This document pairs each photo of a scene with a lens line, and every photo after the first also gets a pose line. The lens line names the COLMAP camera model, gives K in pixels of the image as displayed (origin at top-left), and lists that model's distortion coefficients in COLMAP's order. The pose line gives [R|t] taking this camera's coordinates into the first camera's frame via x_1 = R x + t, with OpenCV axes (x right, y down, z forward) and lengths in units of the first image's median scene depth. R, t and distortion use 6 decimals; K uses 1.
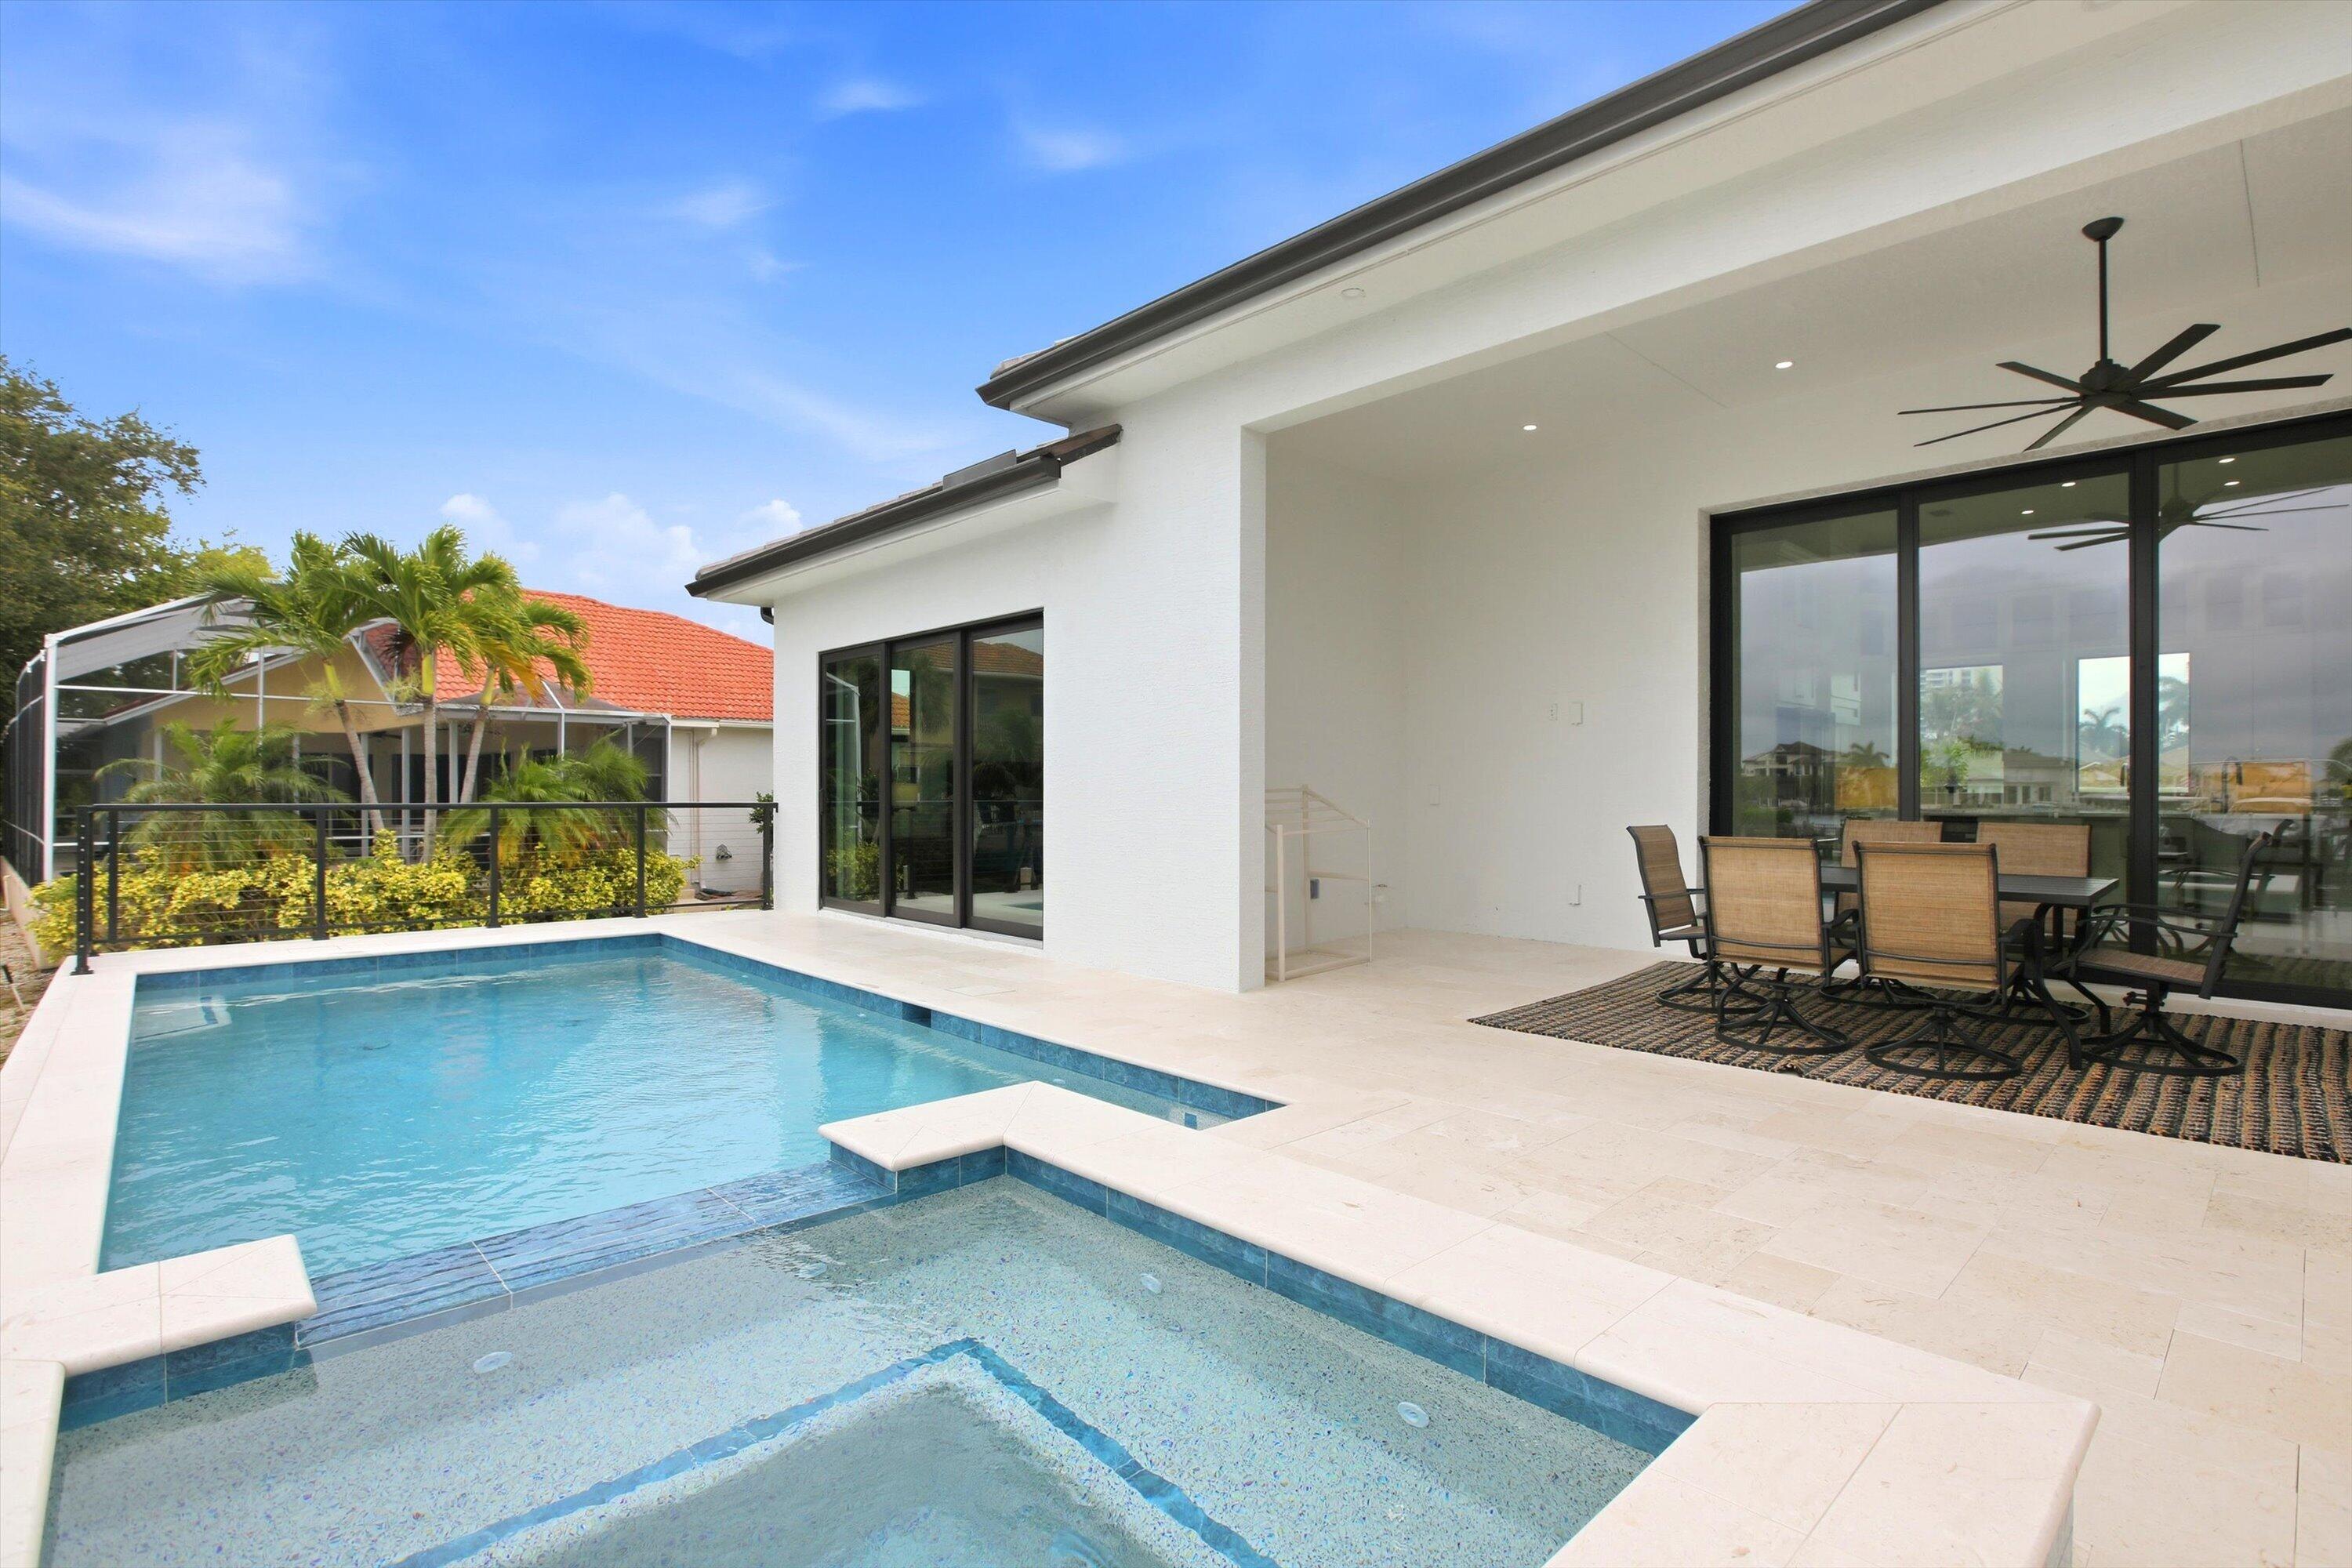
lens RADIAL K [[1123.4, 0, 1183.0], [0, 1123.4, 792.9], [0, 0, 1]] dist [-0.019591, 0.000923]
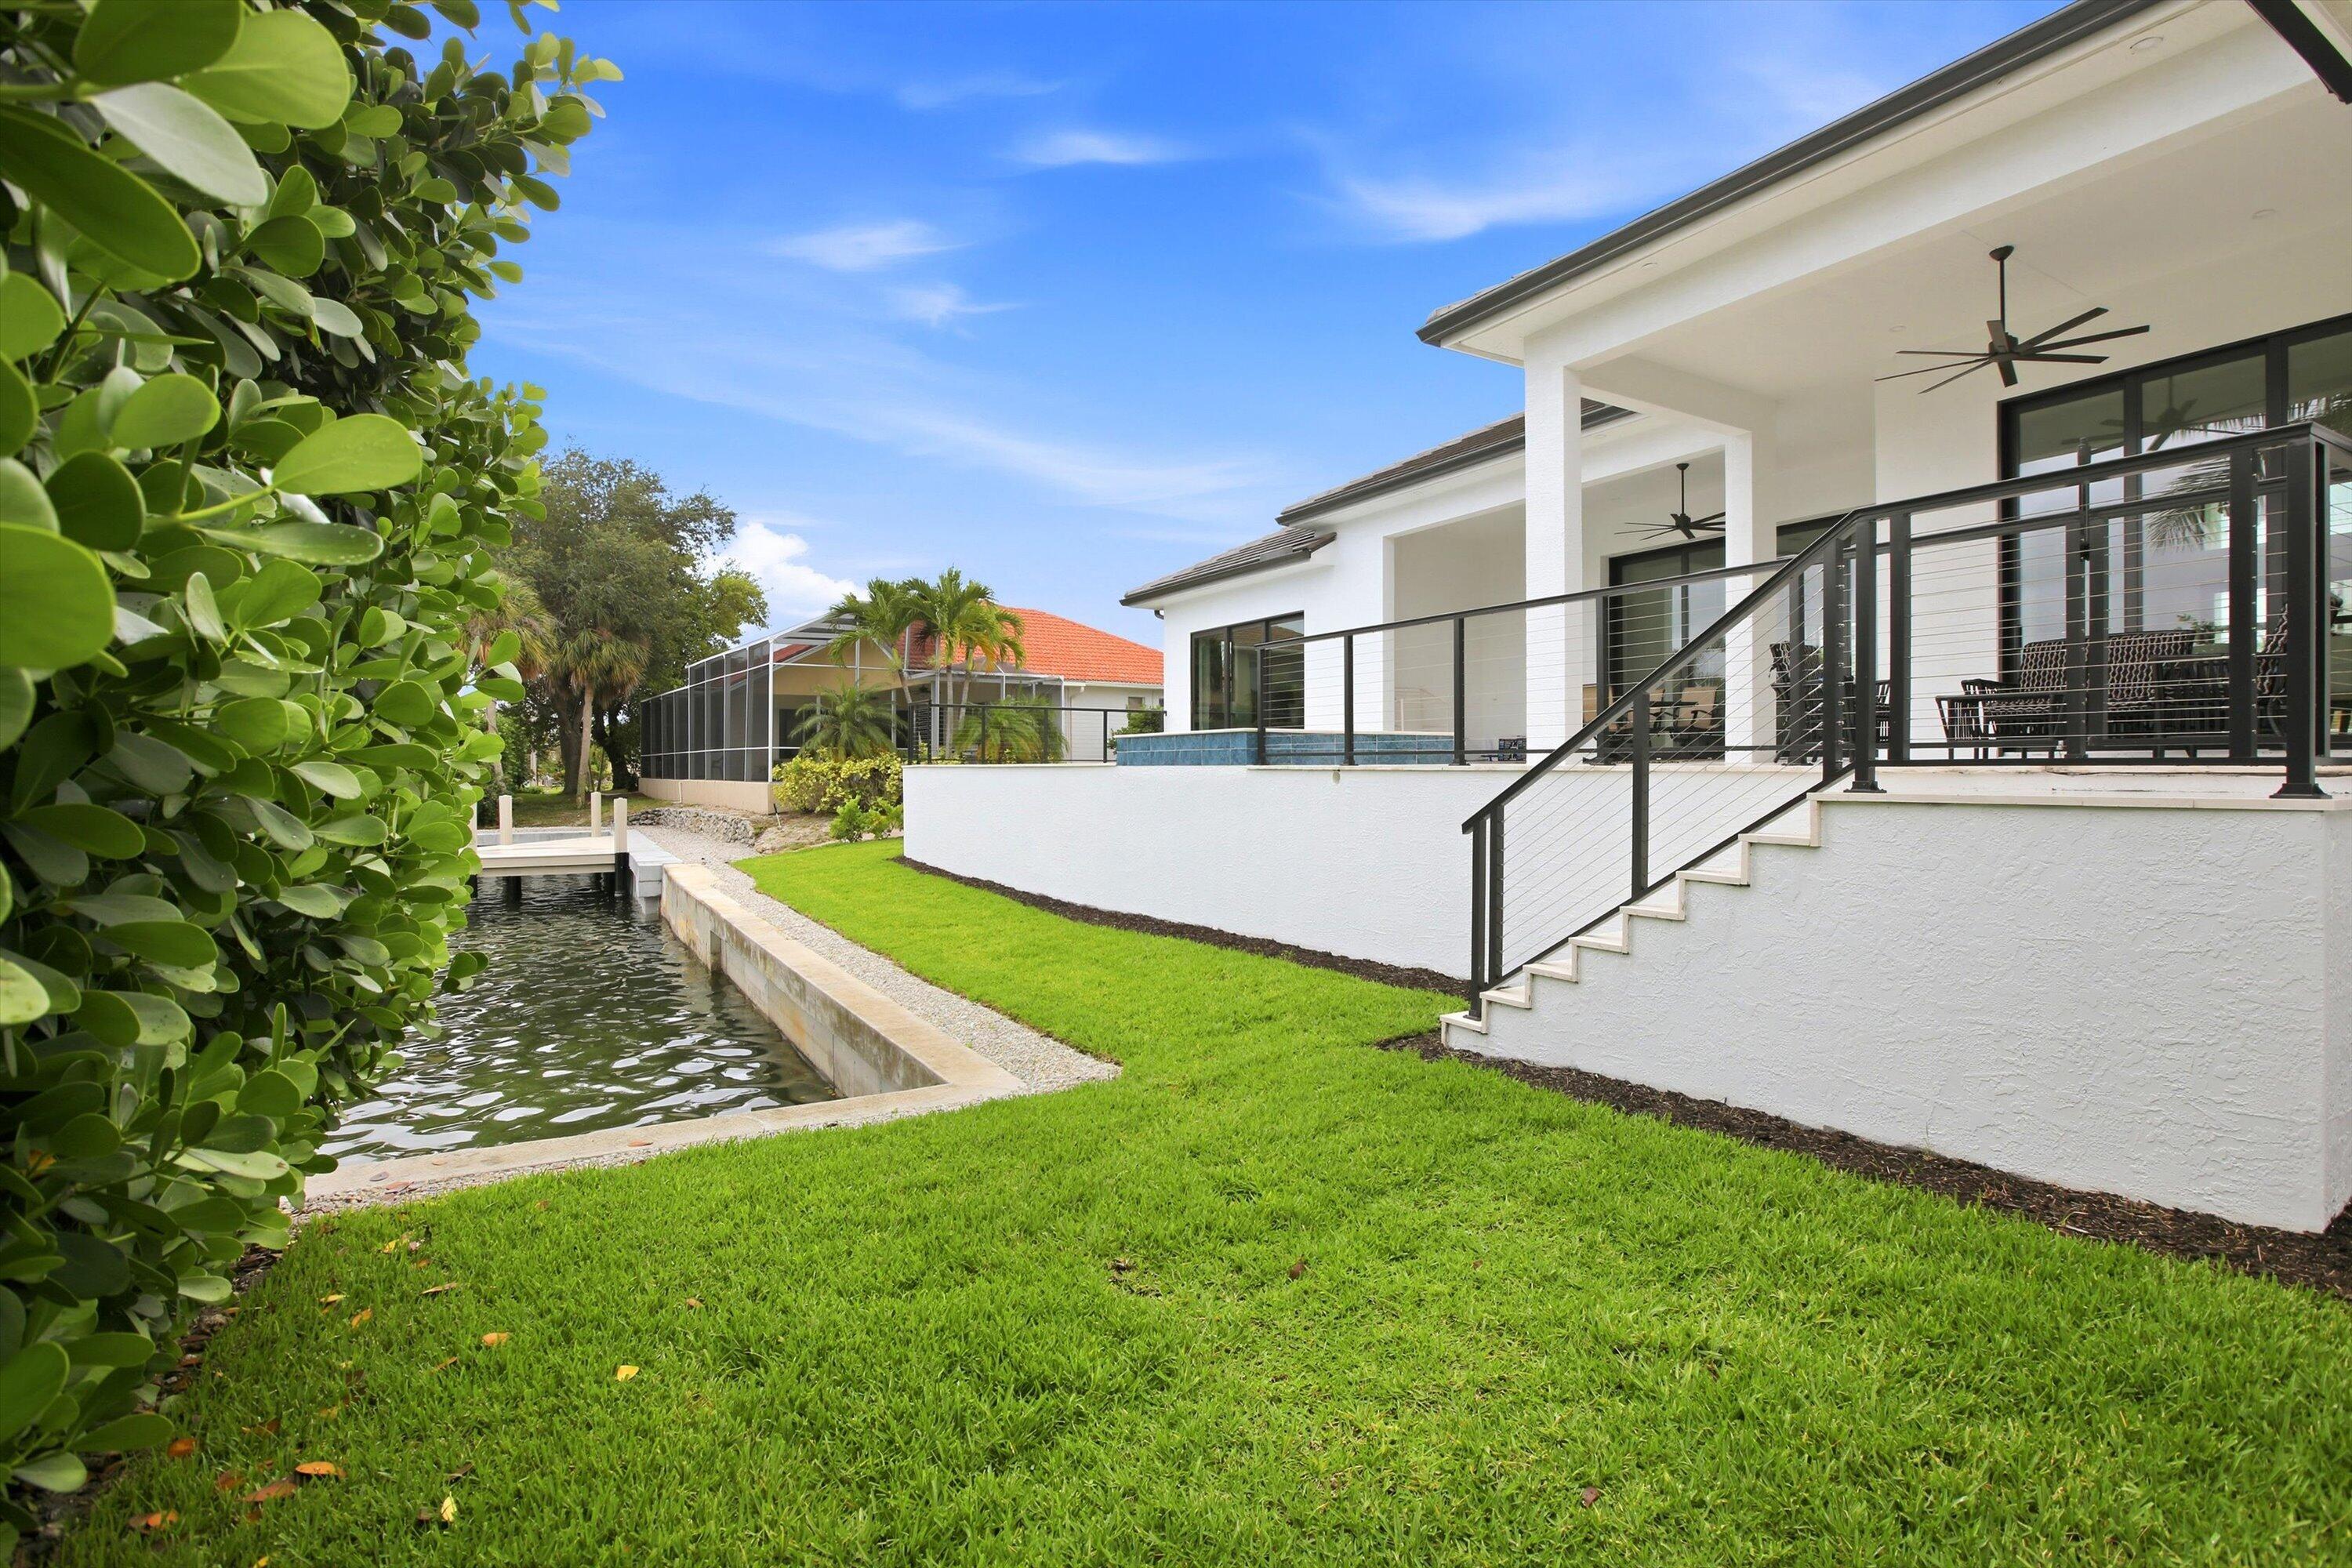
lens RADIAL K [[1123.4, 0, 1175.1], [0, 1123.4, 778.1], [0, 0, 1]] dist [-0.019591, 0.000923]
pose [[0.973092, 0.002541, -0.230402, 0.084404], [-0.002205, 0.999996, 0.001715, 0.099020], [0.230406, -0.001160, 0.973094, -0.731454]]
